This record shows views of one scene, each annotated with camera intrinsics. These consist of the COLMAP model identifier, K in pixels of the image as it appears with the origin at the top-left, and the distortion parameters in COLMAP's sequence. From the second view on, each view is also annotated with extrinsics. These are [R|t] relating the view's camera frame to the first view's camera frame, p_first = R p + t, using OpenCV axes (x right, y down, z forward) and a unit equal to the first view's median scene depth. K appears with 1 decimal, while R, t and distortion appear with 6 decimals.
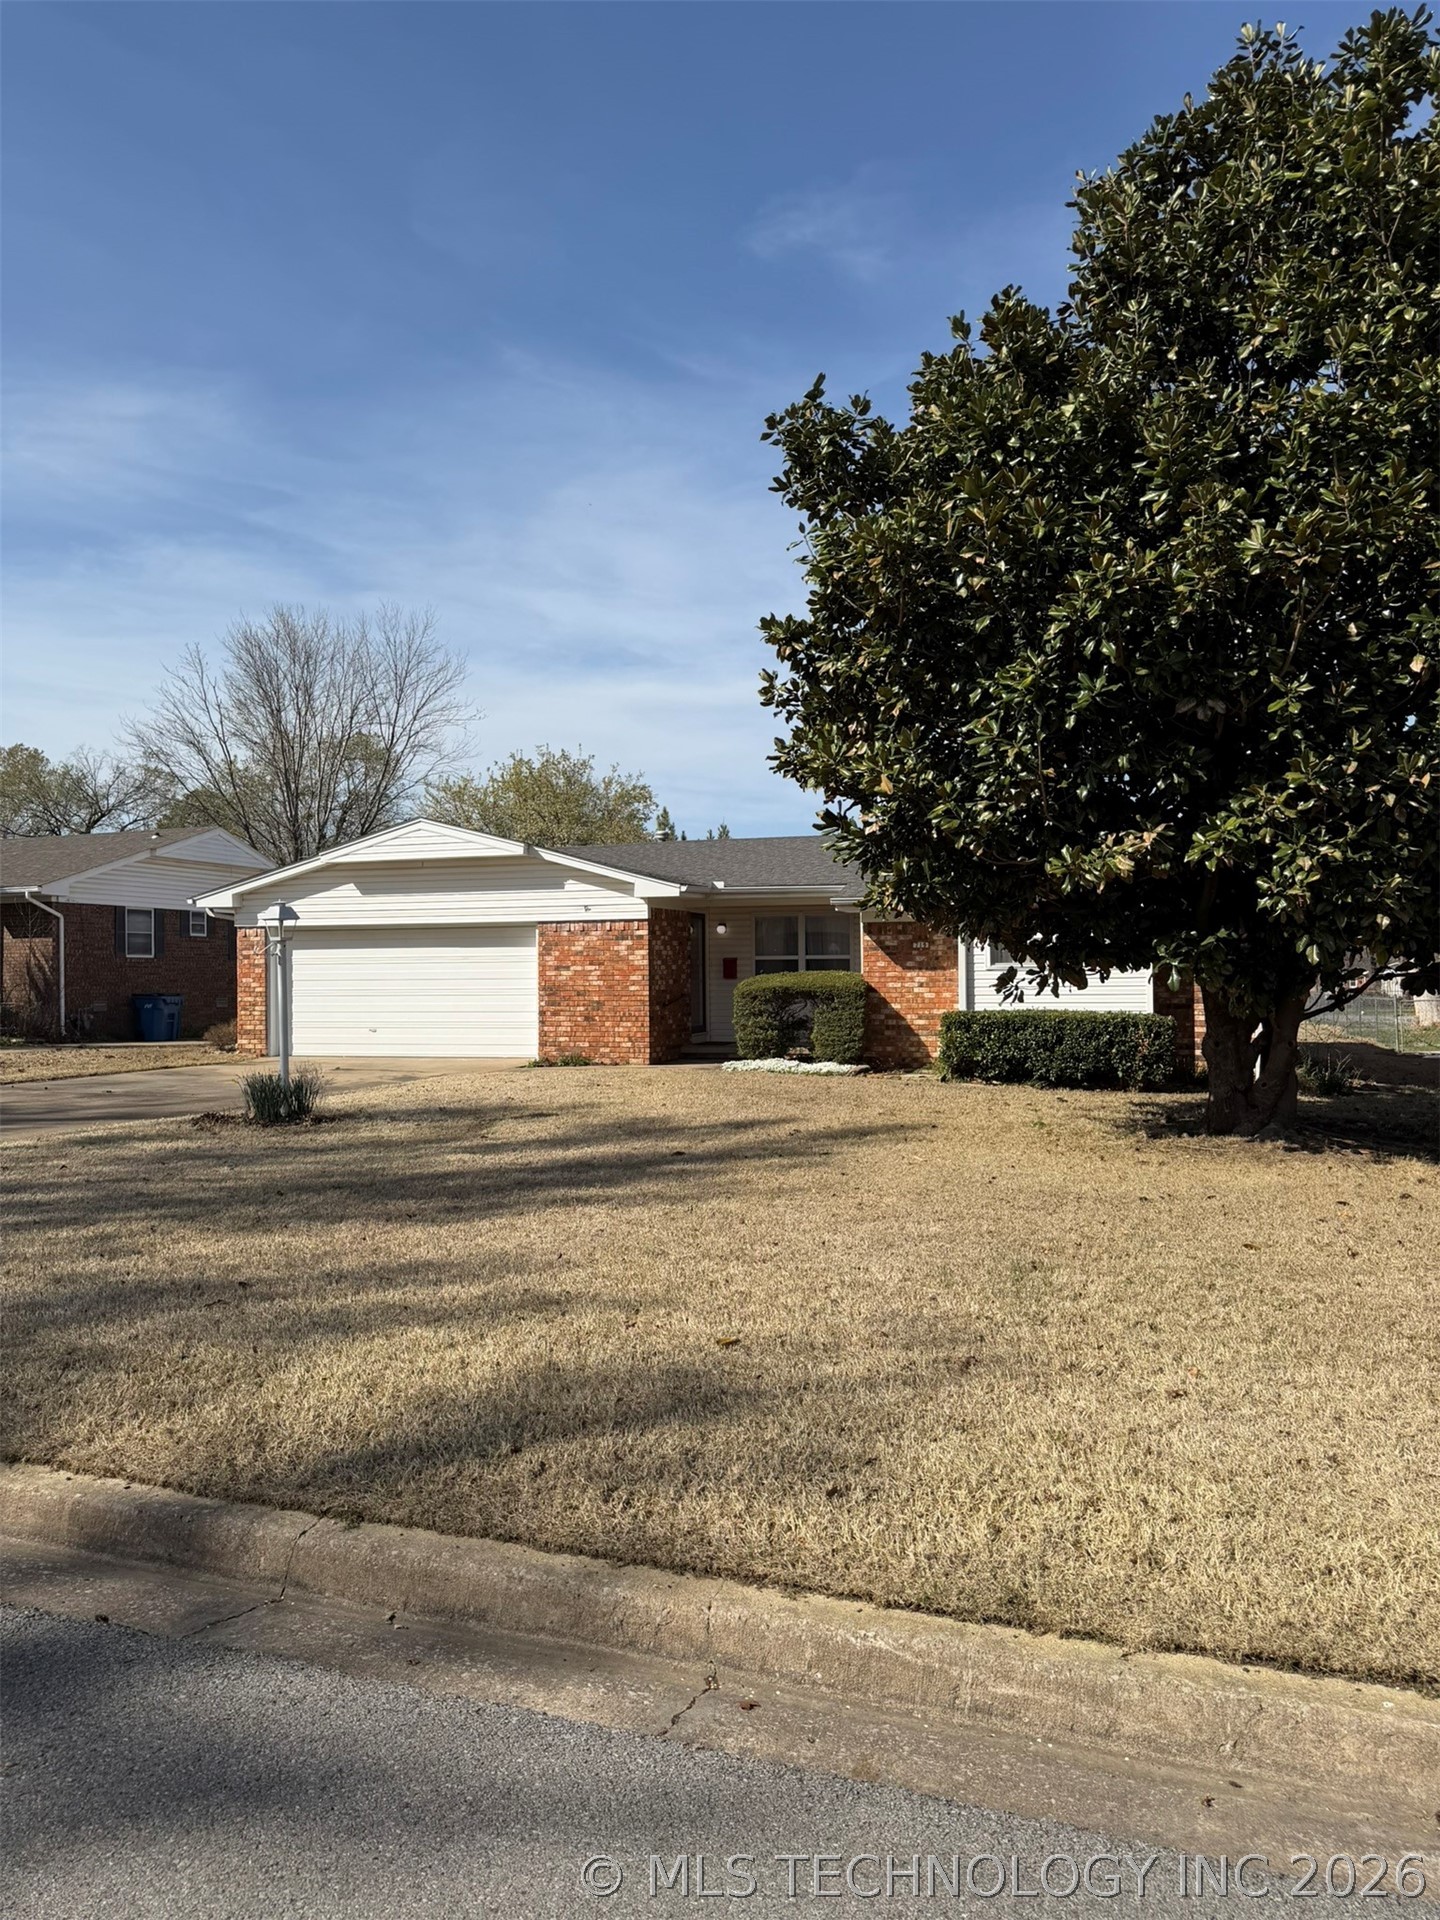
lens RADIAL K [[1358.3, 0, 726.4], [0, 1358.3, 958.6], [0, 0, 1]] dist [0.060449, -0.073170]
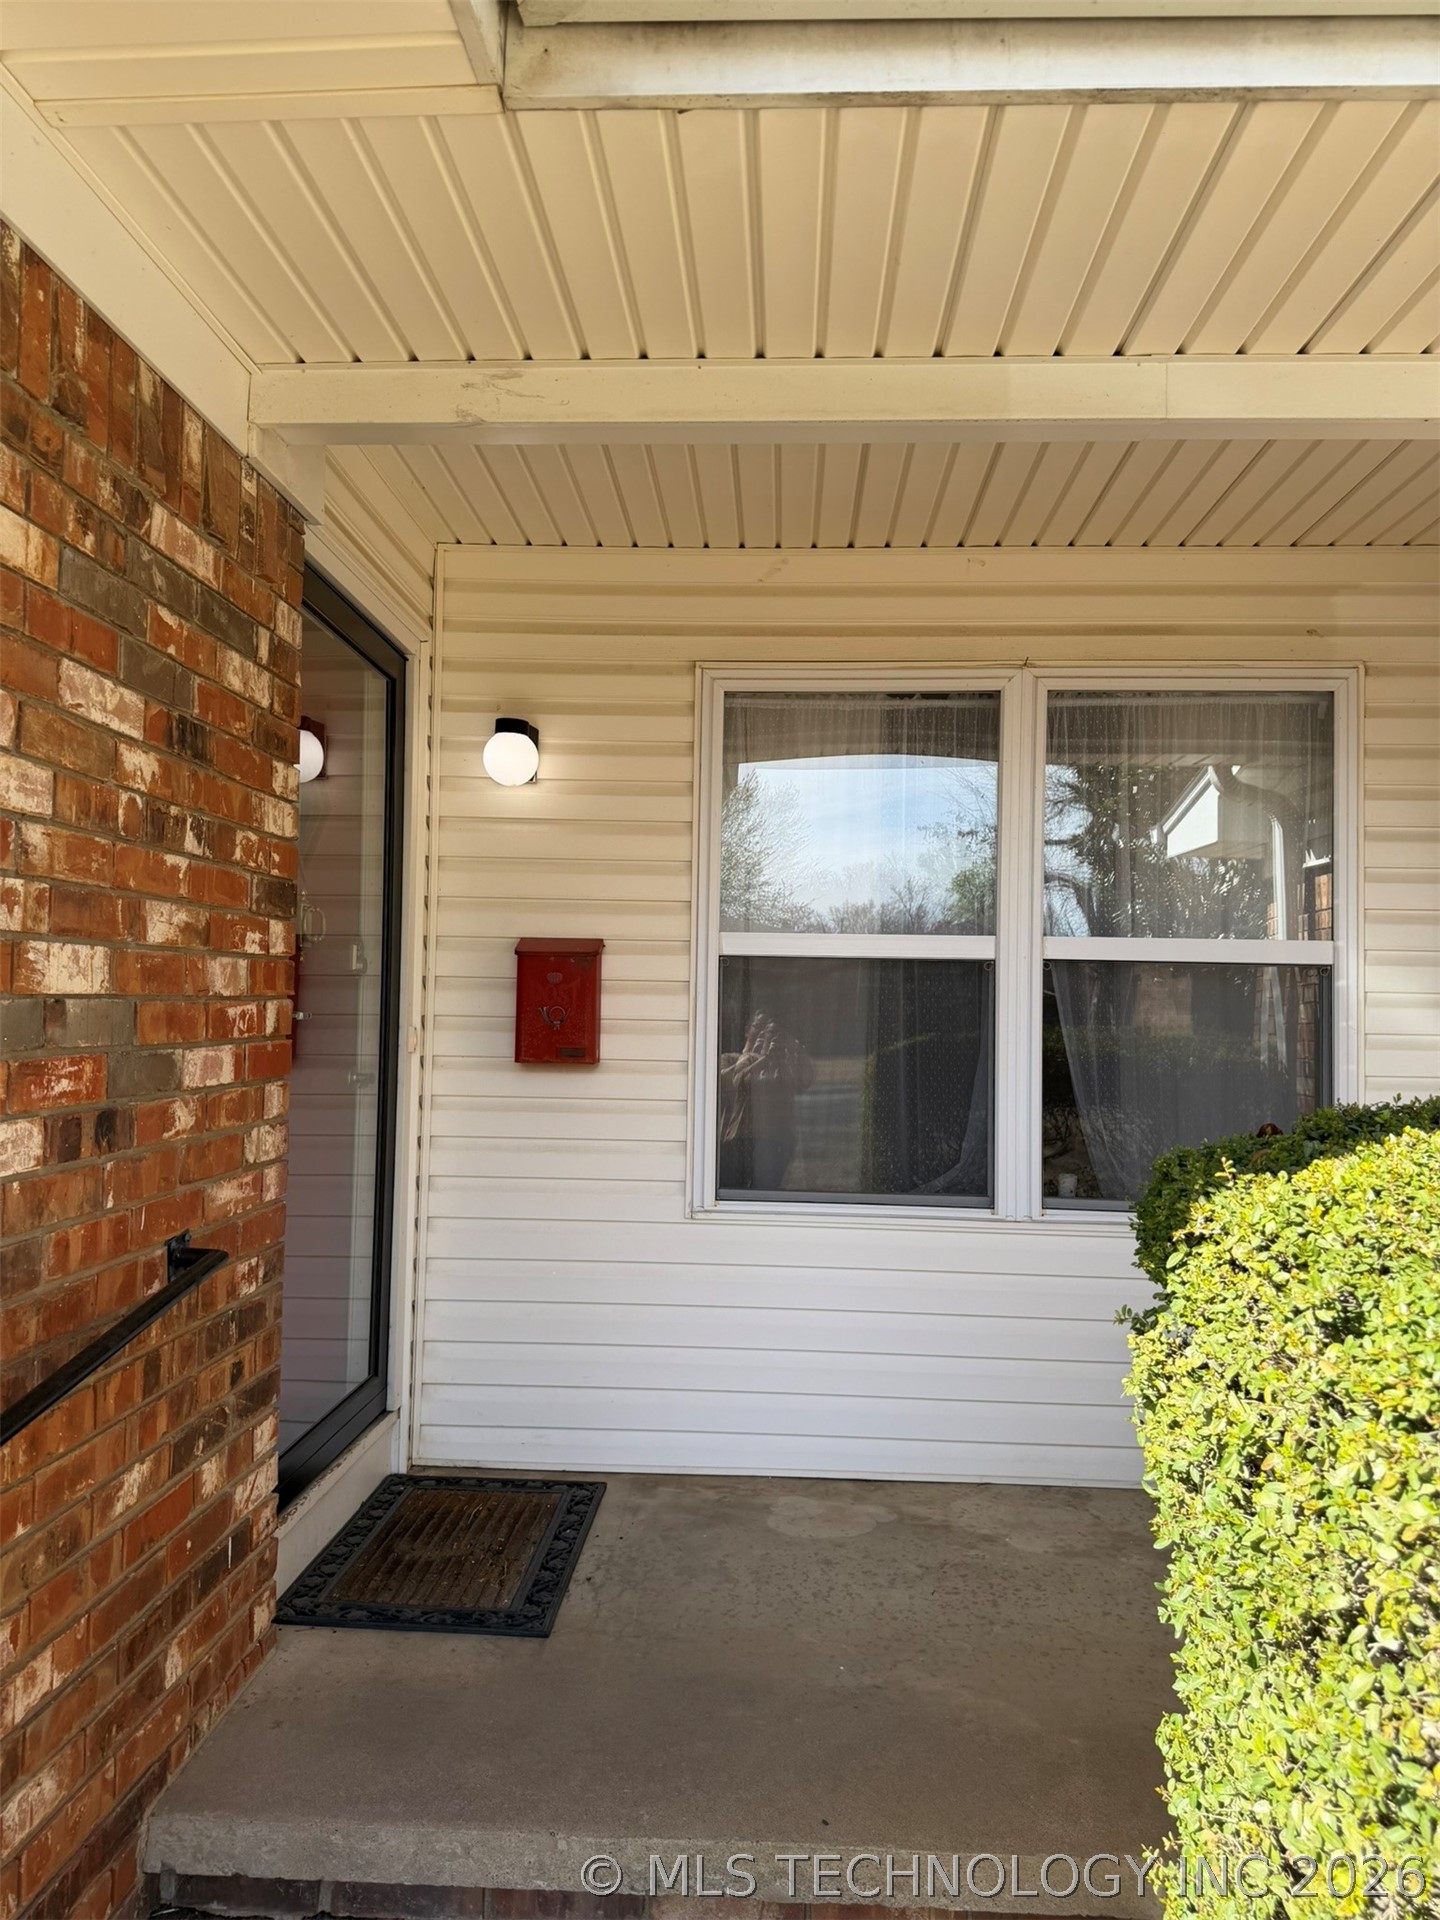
lens RADIAL K [[1358.3, 0, 718.4], [0, 1358.3, 959.2], [0, 0, 1]] dist [0.060449, -0.073170]
pose [[0.970996, 0.032577, 0.236866, -0.019609], [-0.023991, 0.998949, -0.039044, 0.008465], [-0.237890, 0.032229, 0.970757, 0.938636]]
